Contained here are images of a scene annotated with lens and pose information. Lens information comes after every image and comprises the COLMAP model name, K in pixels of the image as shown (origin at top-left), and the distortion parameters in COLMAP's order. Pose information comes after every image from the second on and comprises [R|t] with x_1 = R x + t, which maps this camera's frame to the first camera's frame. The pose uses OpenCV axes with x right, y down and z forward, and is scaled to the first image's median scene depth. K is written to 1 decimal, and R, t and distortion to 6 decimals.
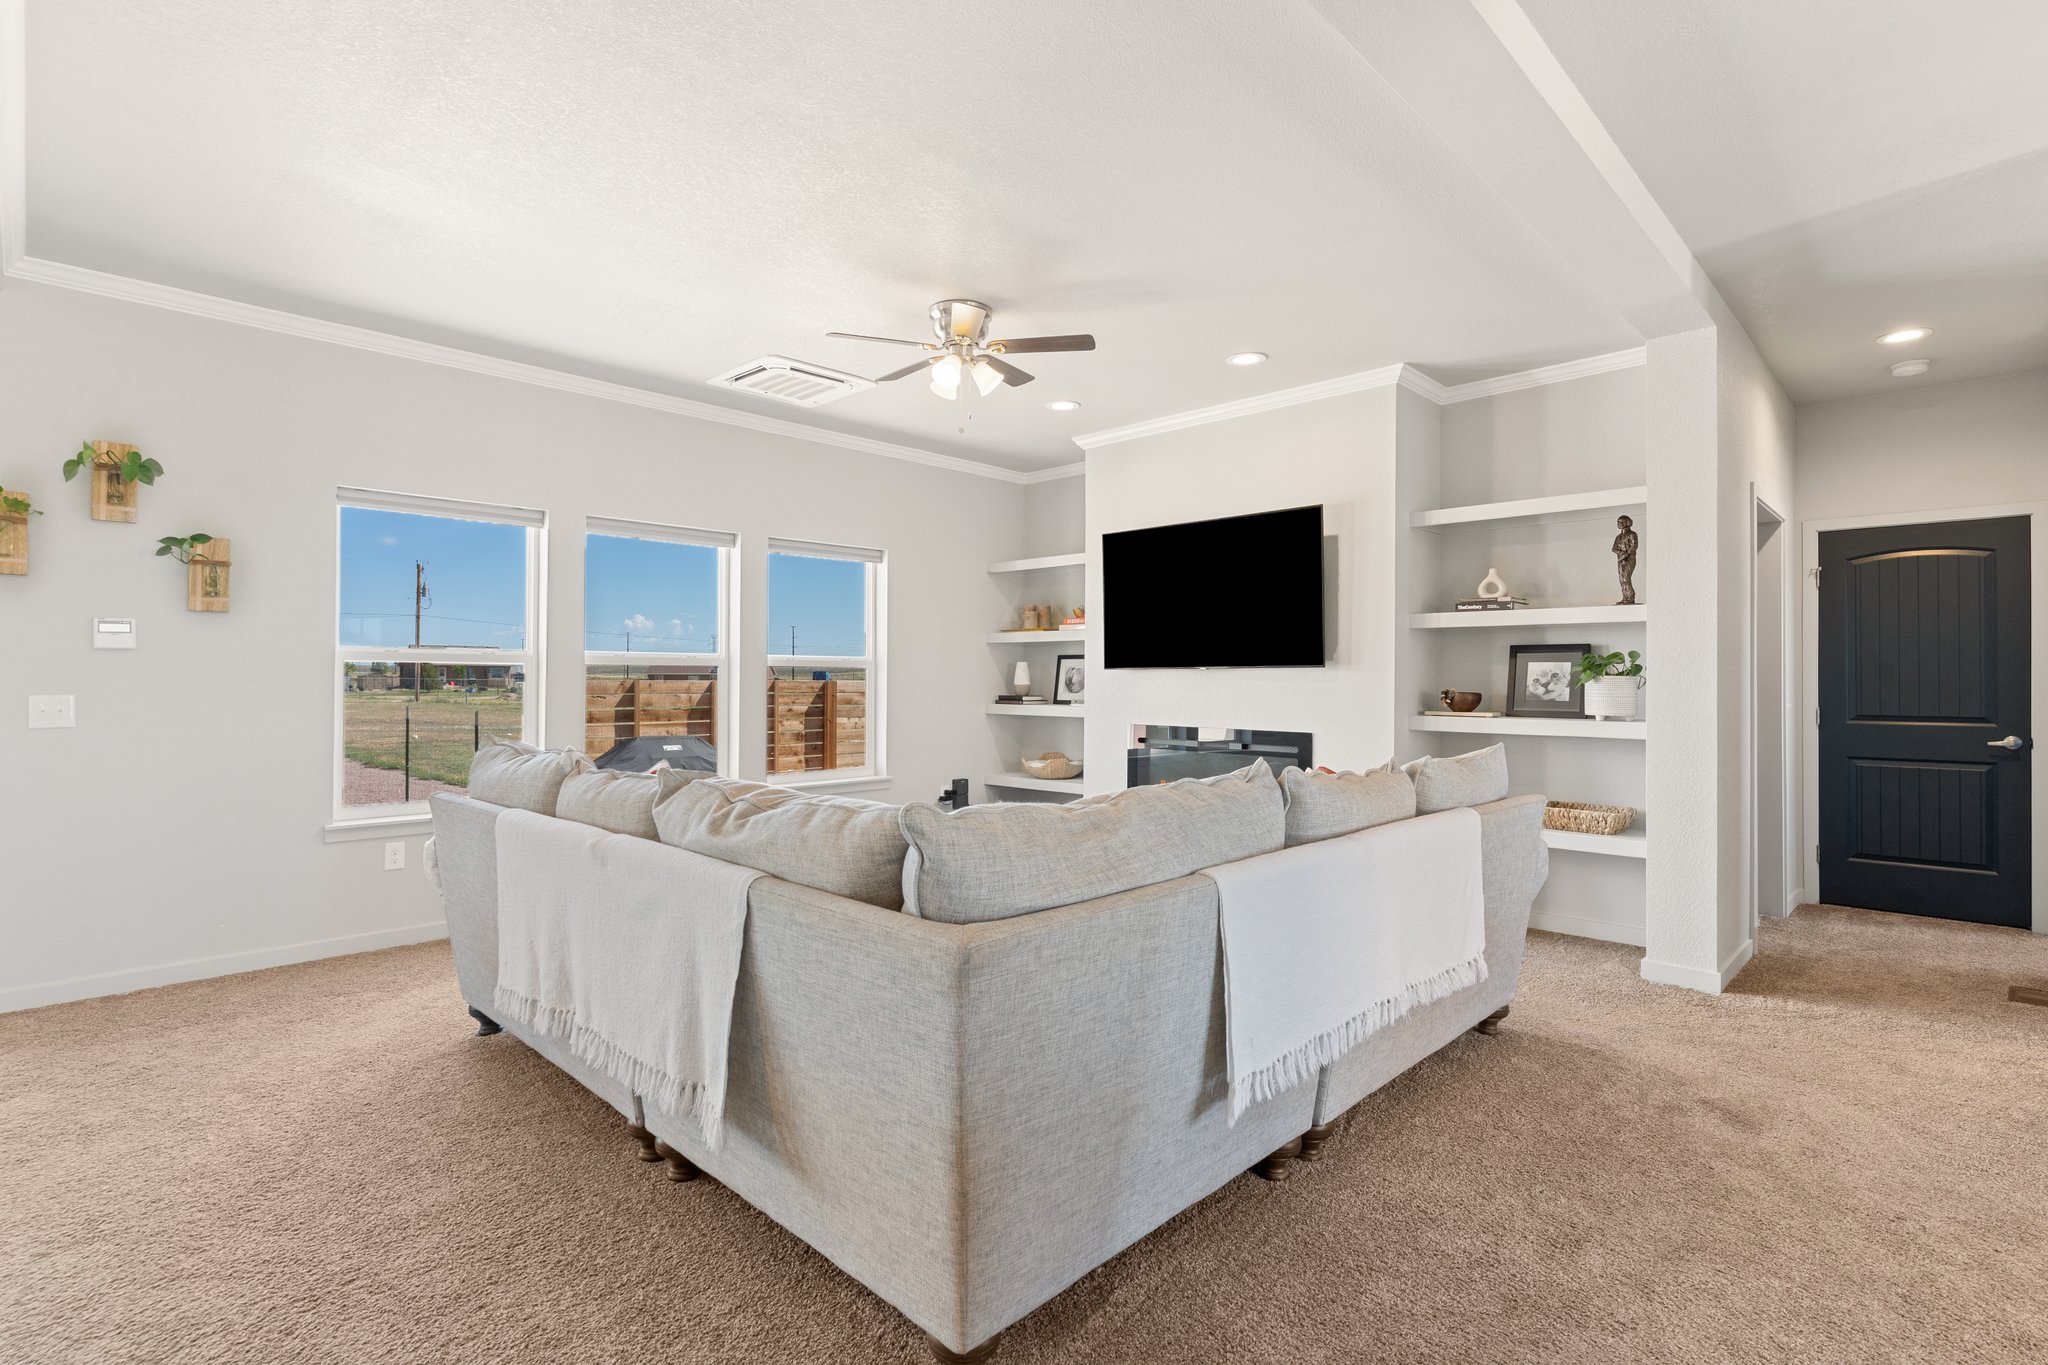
lens RADIAL K [[991.2, 0, 1009.8], [0, 991.2, 679.9], [0, 0, 1]] dist [0.001297, 0.001334]
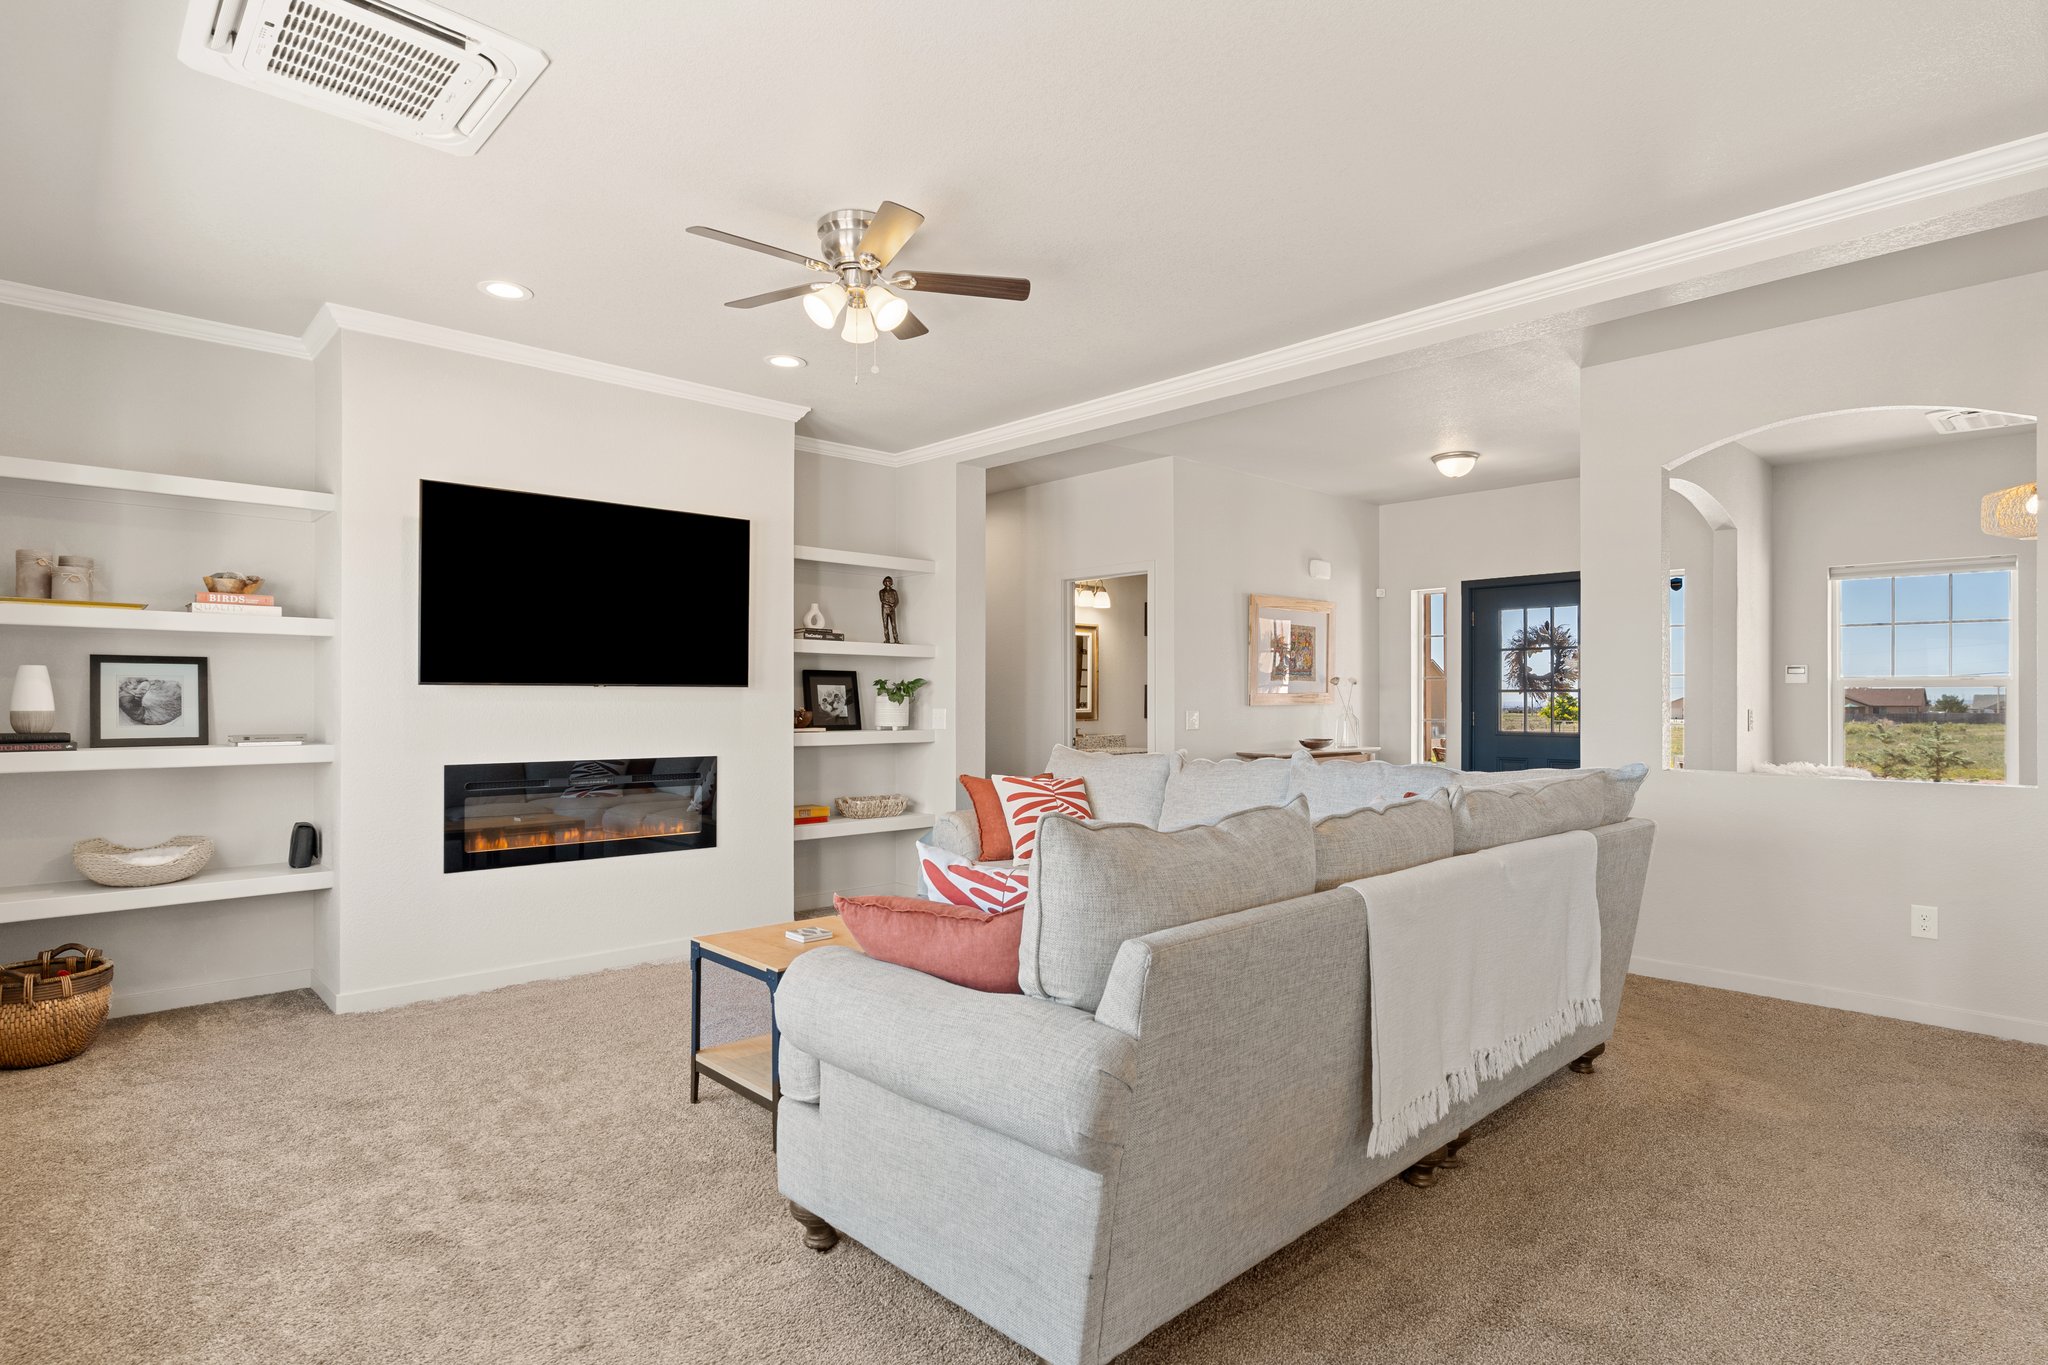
lens RADIAL K [[1053.3, 0, 1014.2], [0, 1053.3, 690.5], [0, 0, 1]] dist [-0.007188, -0.000648]
pose [[0.032113, 0.004308, 0.999475, -0.733552], [-0.001252, 0.999990, -0.004270, -0.005640], [-0.999483, -0.001114, 0.032118, 0.727523]]
